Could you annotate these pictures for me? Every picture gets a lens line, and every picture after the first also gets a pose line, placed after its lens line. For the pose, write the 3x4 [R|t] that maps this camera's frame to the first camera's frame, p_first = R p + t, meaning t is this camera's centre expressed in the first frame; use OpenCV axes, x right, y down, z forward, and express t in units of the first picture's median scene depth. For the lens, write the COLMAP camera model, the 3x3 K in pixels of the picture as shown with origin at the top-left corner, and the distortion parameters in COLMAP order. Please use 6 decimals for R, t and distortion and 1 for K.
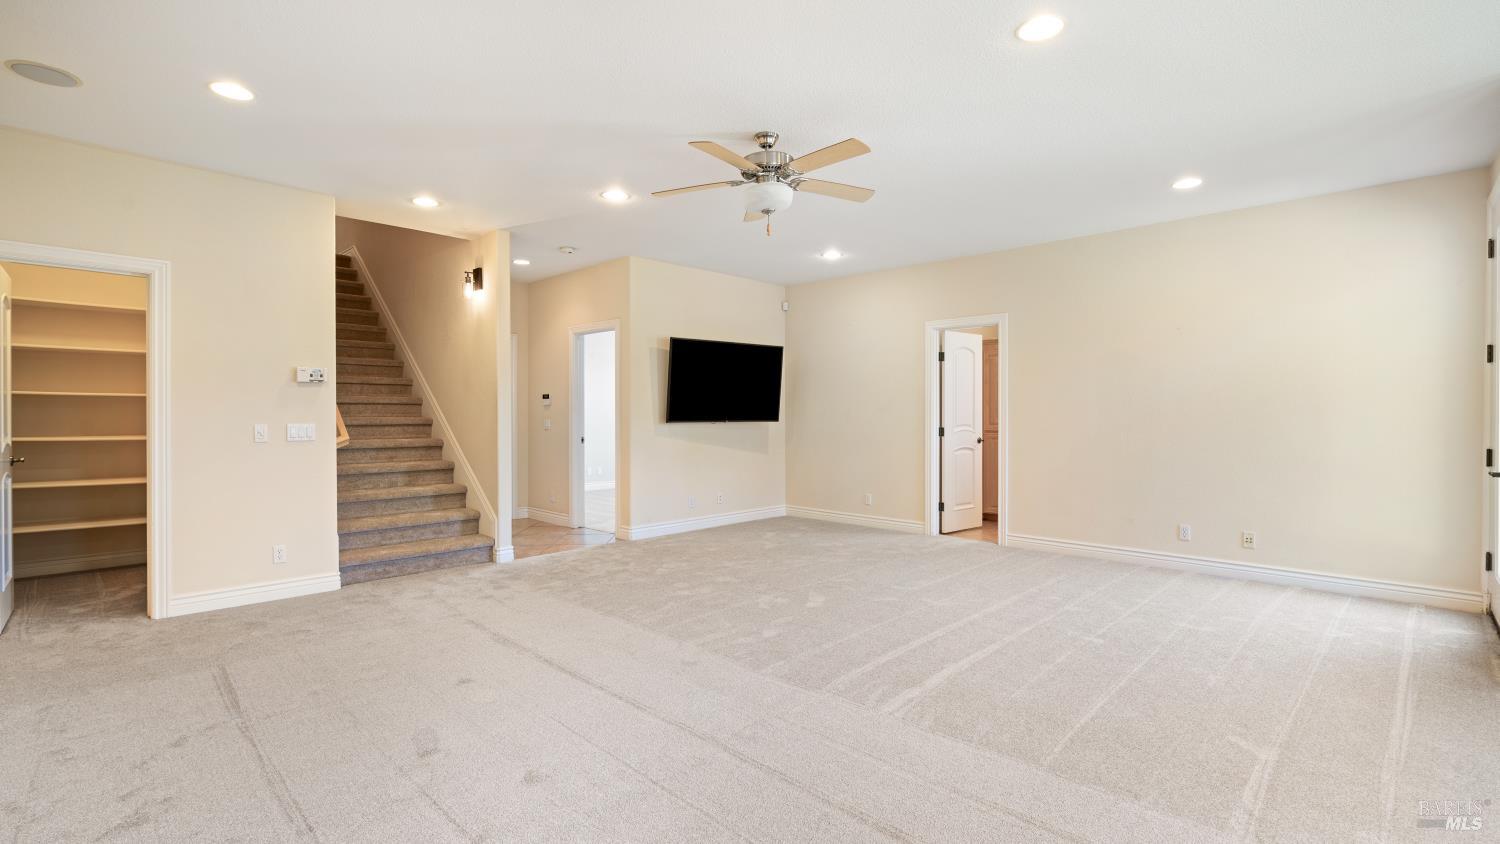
lens RADIAL K [[656.1, 0, 750.0], [0, 656.1, 422.0], [0, 0, 1]] dist [-0.017309, 0.011419]
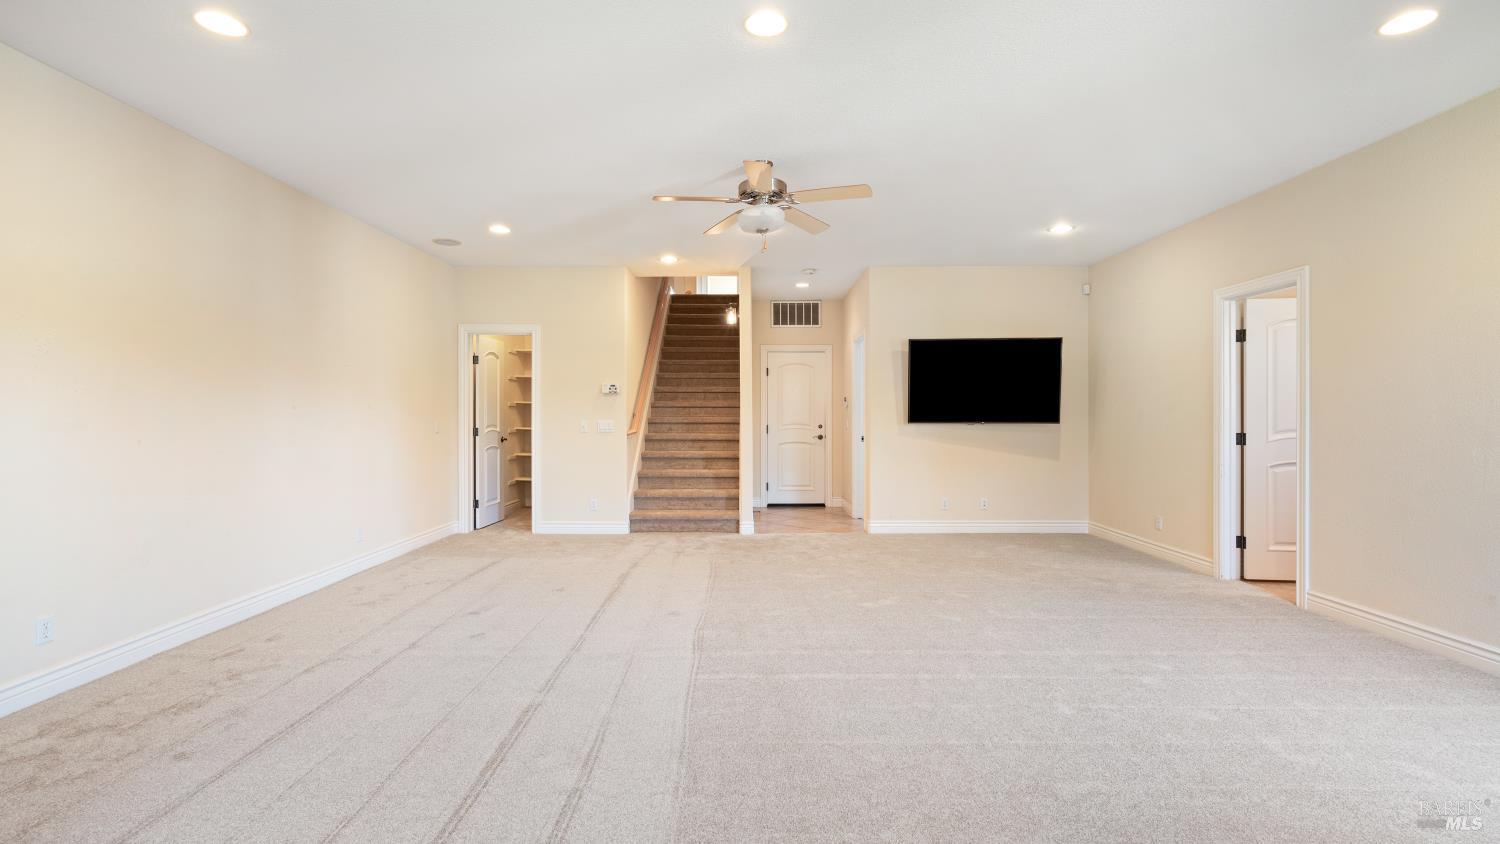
lens RADIAL K [[656.1, 0, 750.0], [0, 656.1, 422.0], [0, 0, 1]] dist [-0.017309, 0.011419]
pose [[0.709196, 0.007055, -0.704976, 0.455943], [-0.009192, 0.999957, 0.000760, 0.000819], [0.704952, 0.005941, 0.709230, 0.112329]]
